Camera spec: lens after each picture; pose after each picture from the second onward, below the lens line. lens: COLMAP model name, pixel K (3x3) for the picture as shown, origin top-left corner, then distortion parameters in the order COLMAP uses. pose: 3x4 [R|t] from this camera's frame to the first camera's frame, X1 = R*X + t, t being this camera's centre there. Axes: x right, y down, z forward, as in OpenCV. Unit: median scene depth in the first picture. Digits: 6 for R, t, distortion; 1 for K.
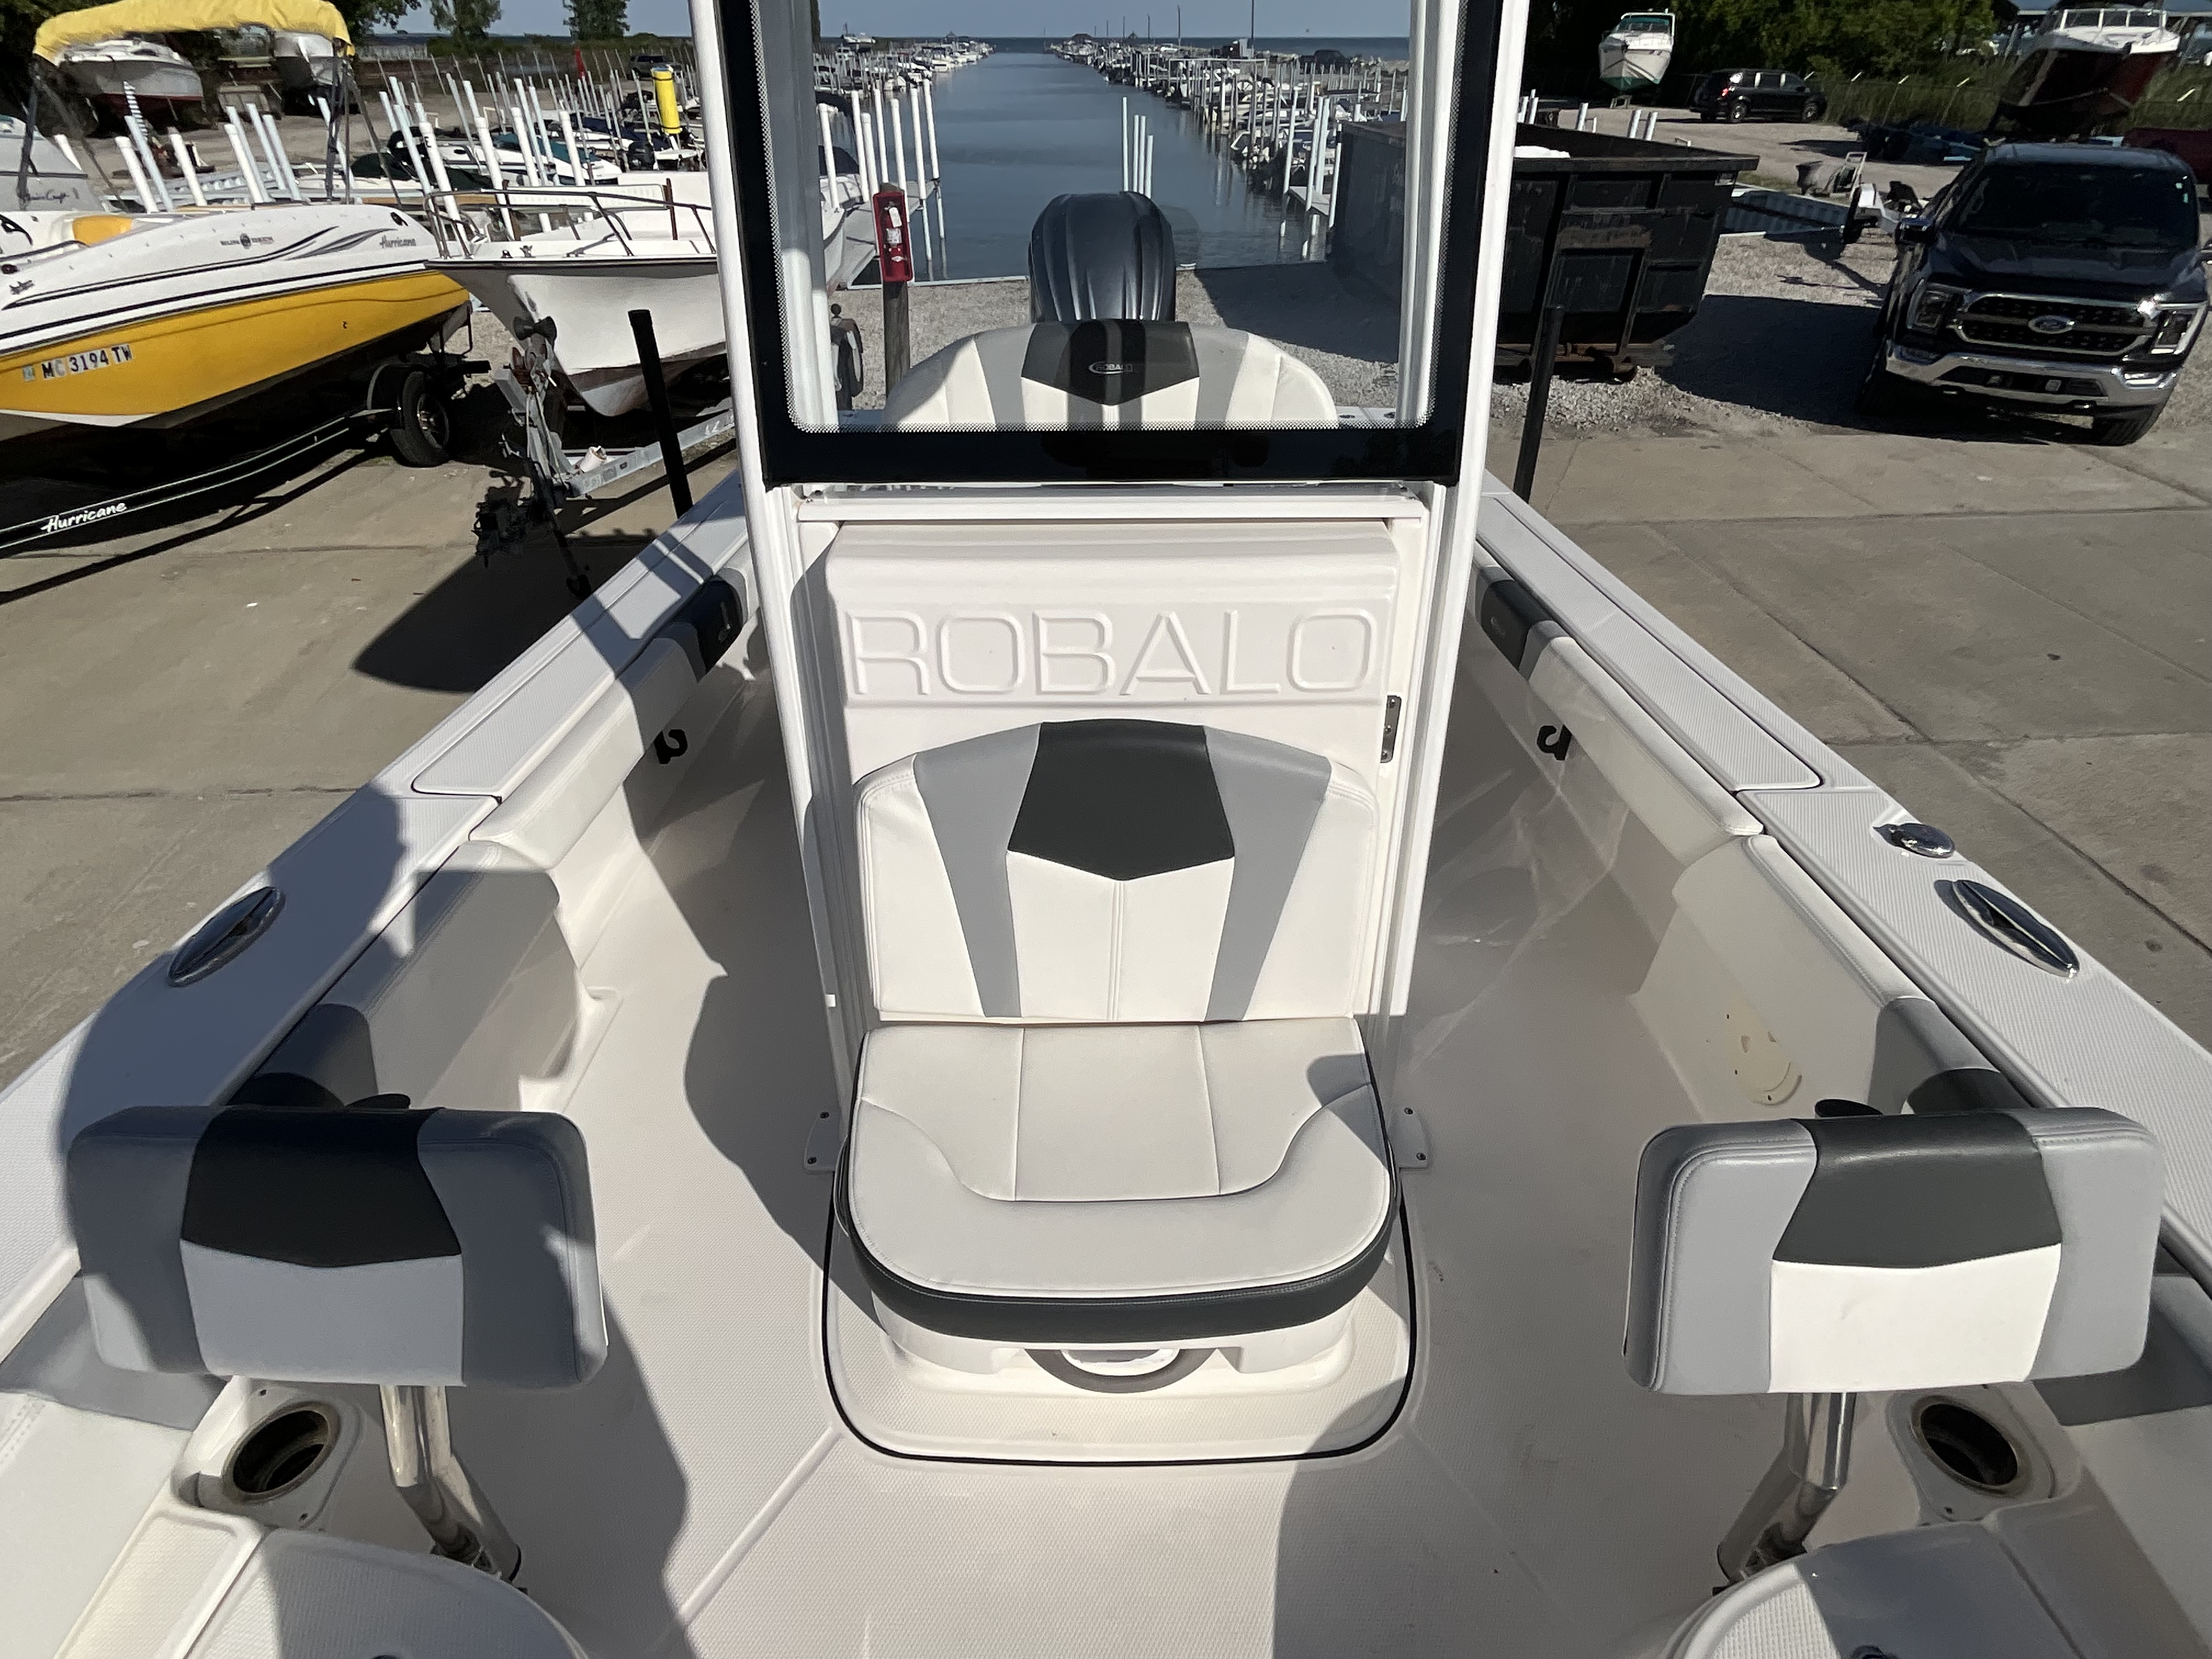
lens RADIAL K [[1084.3, 0, 1101.1], [0, 1084.3, 833.7], [0, 0, 1]] dist [0.003604, 0.000377]
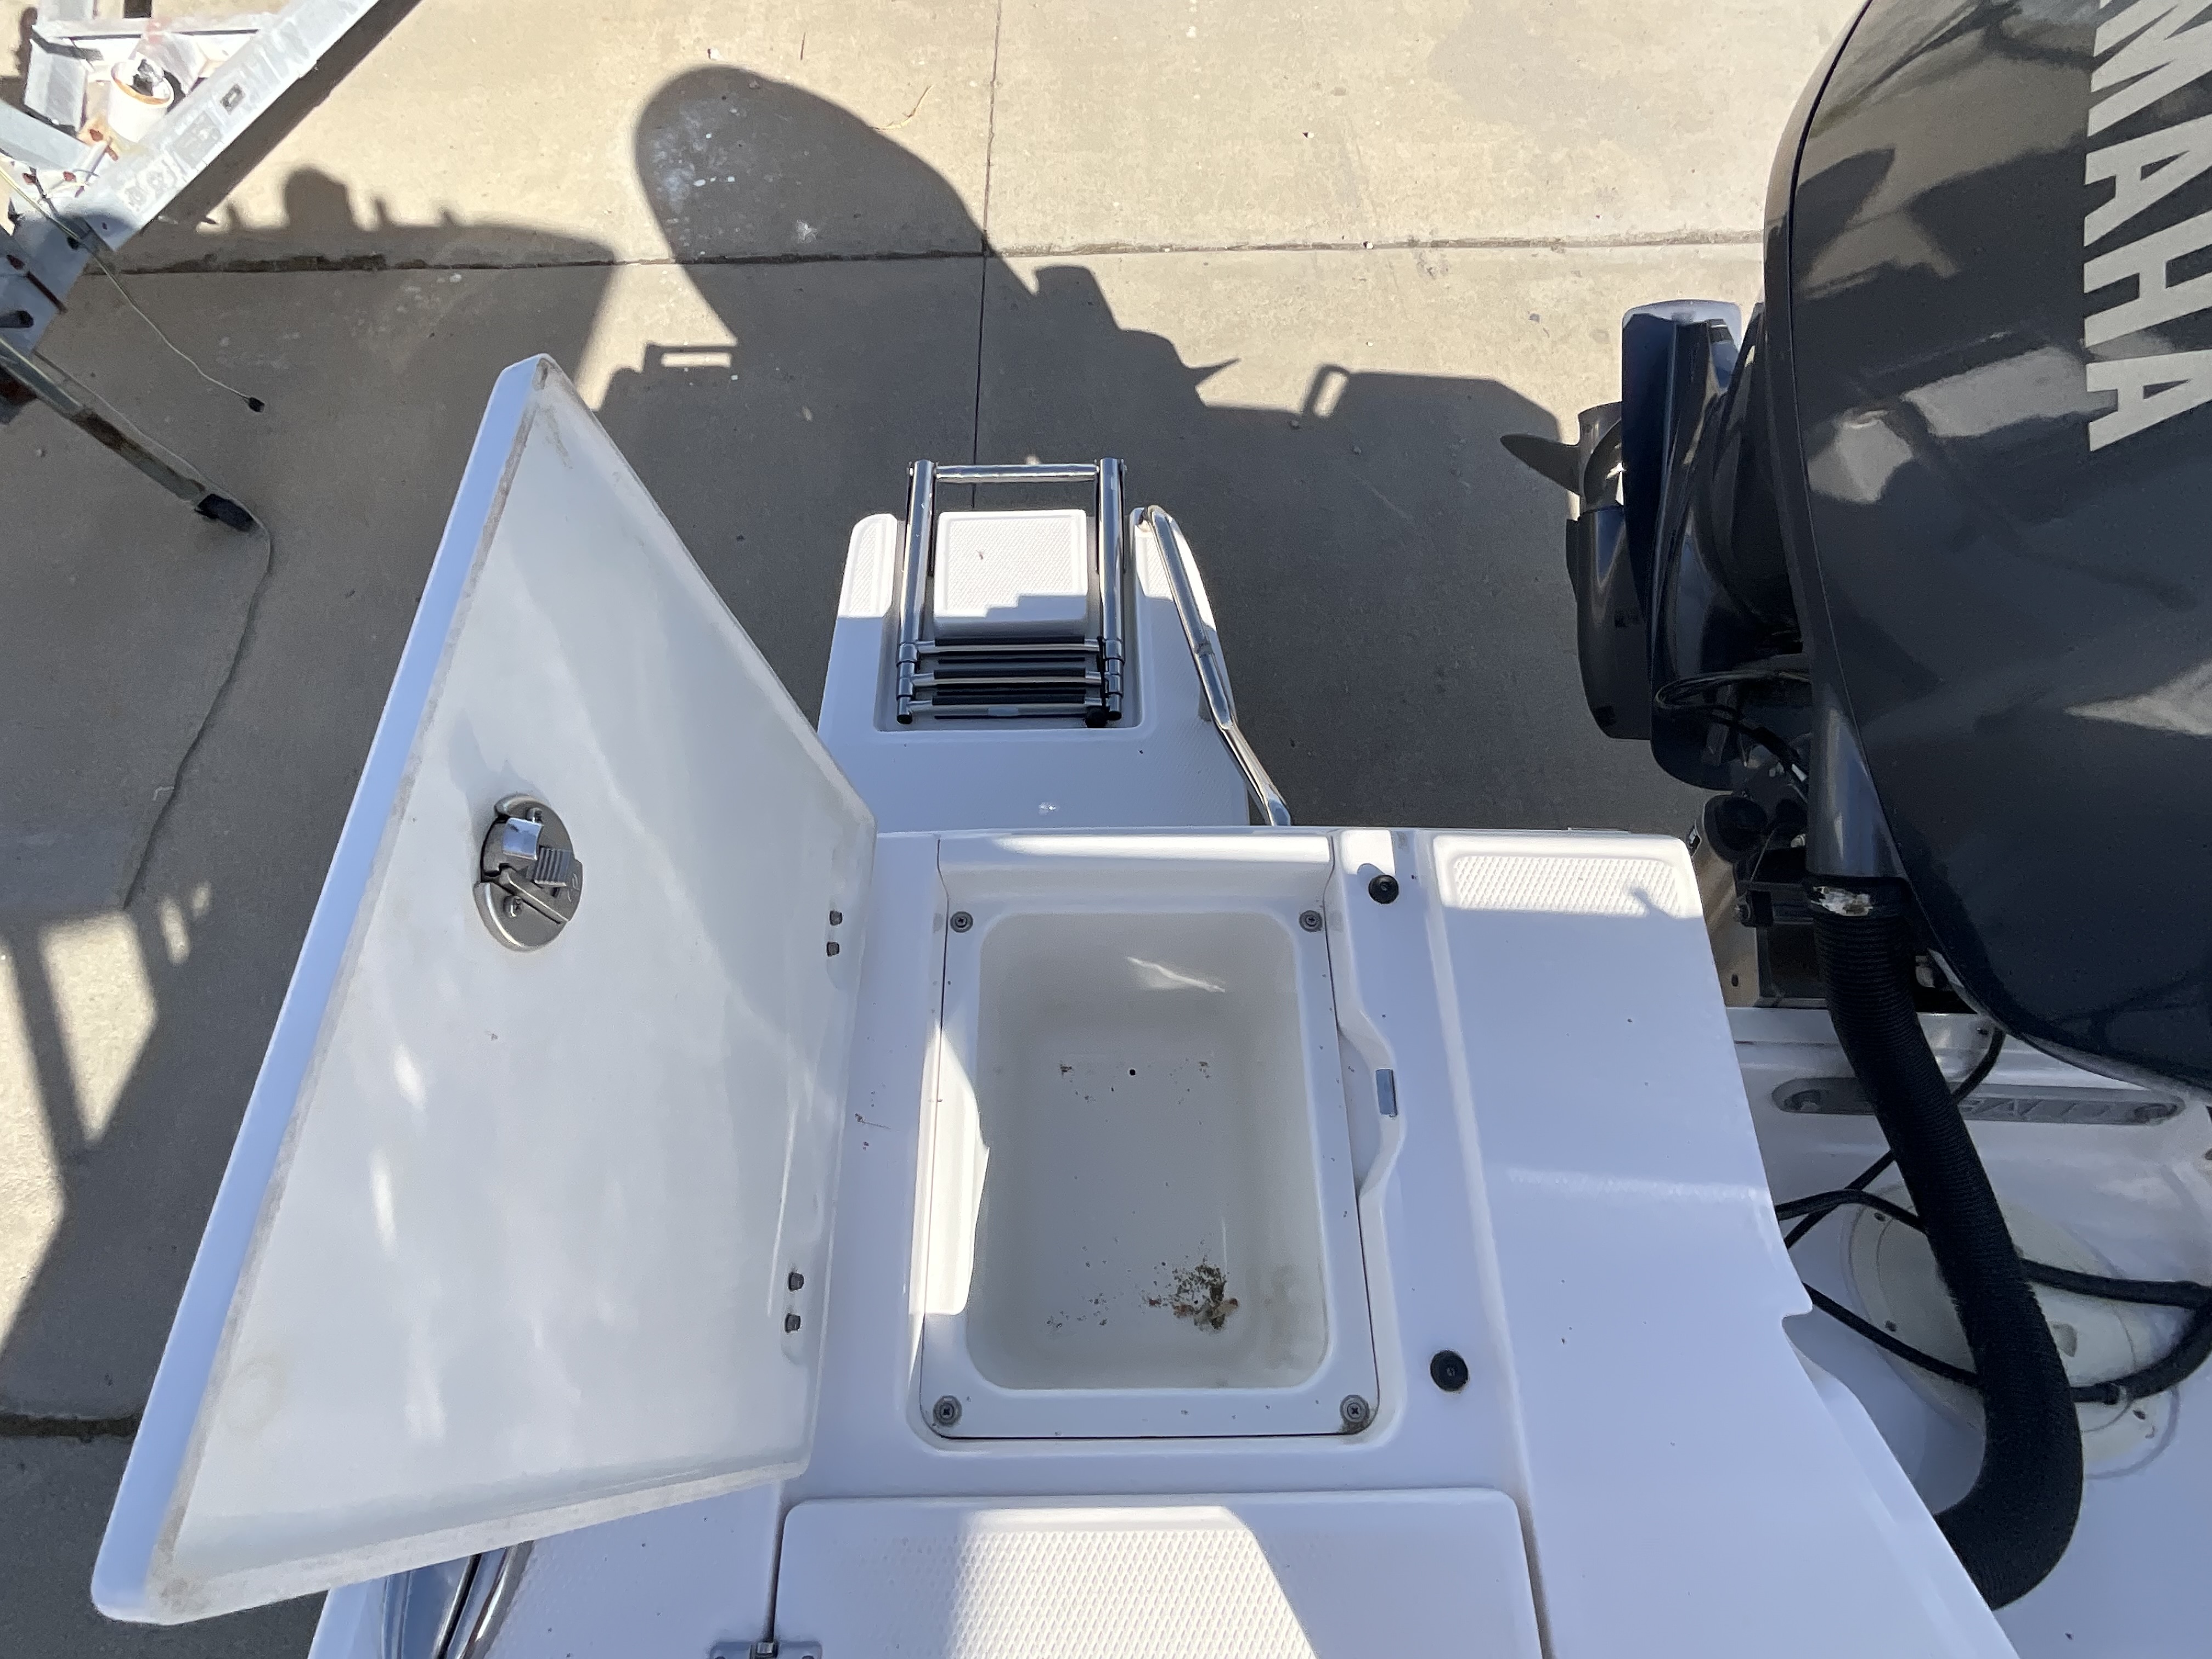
lens RADIAL K [[1084.3, 0, 1096.6], [0, 1084.3, 834.8], [0, 0, 1]] dist [0.003604, 0.000377]
pose [[0.999178, 0.034193, -0.021770, -0.108076], [-0.018256, 0.859112, 0.511462, -0.284140], [0.036191, -0.510644, 0.859030, 0.493919]]
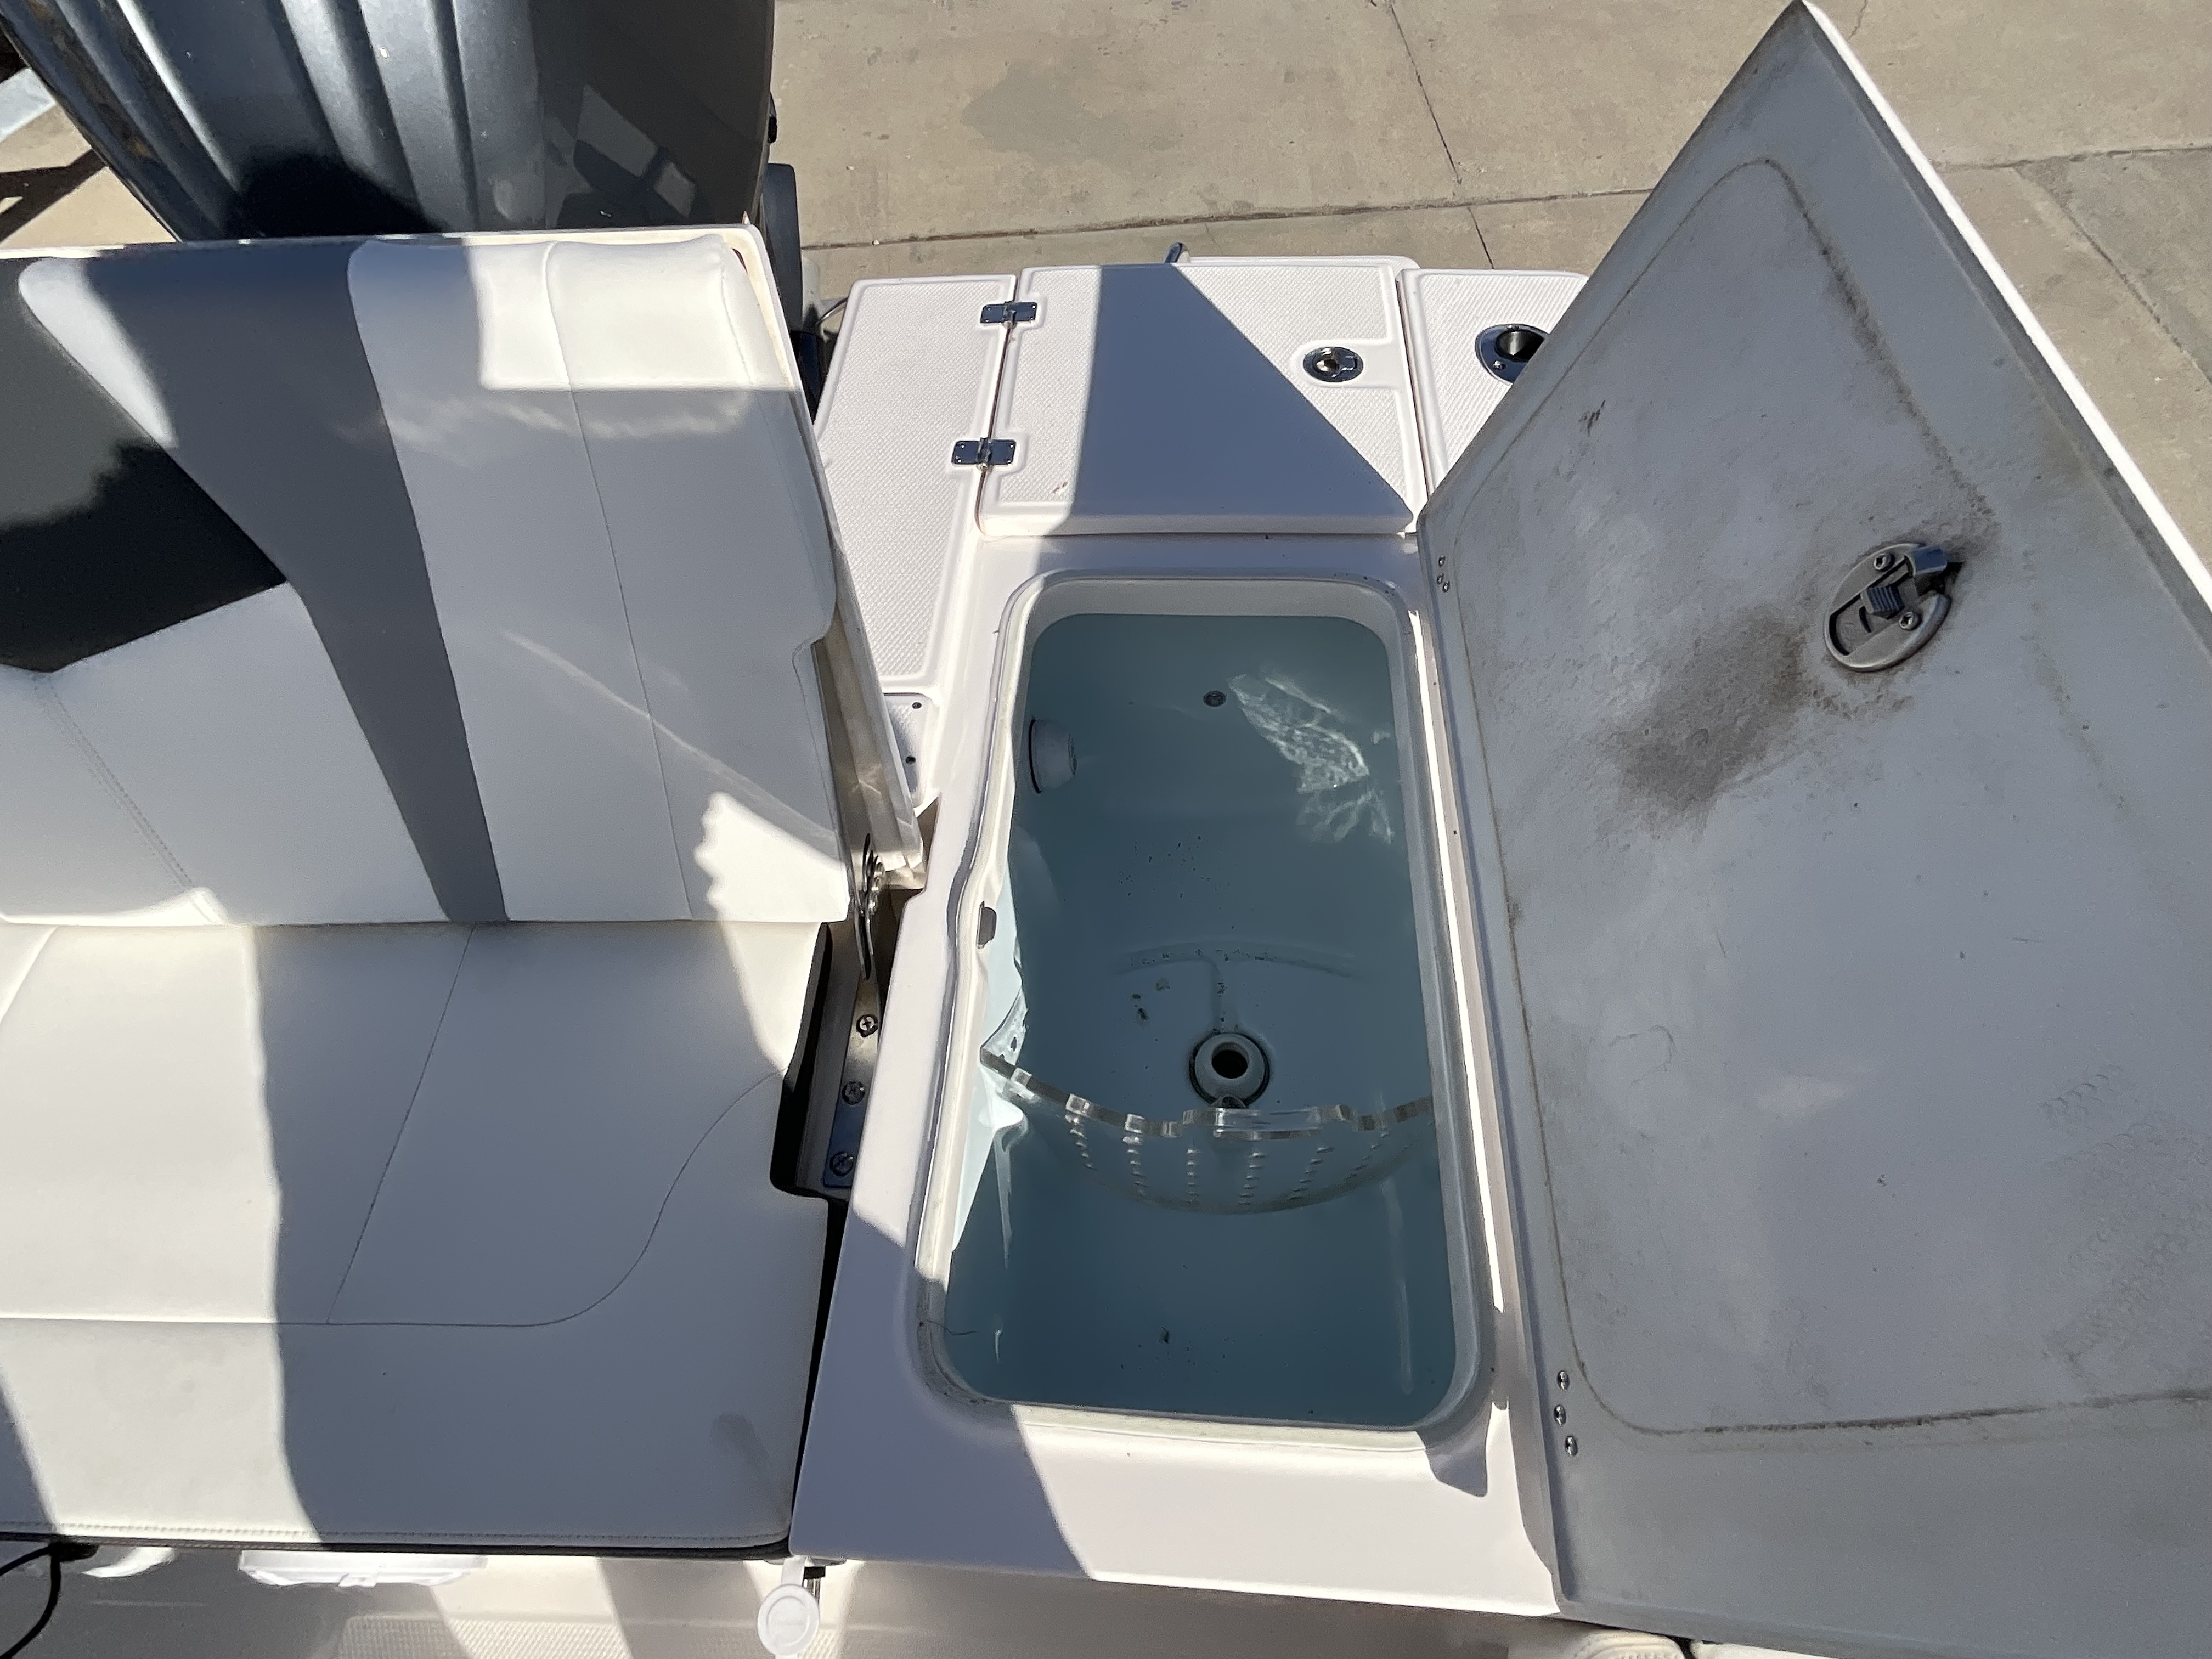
lens RADIAL K [[1084.3, 0, 1084.4], [0, 1084.3, 830.0], [0, 0, 1]] dist [0.003604, 0.000377]
pose [[0.998711, -0.009288, -0.049904, 0.095752], [0.028756, 0.913671, 0.405435, -0.220353], [0.041830, -0.406347, 0.912761, 0.401212]]
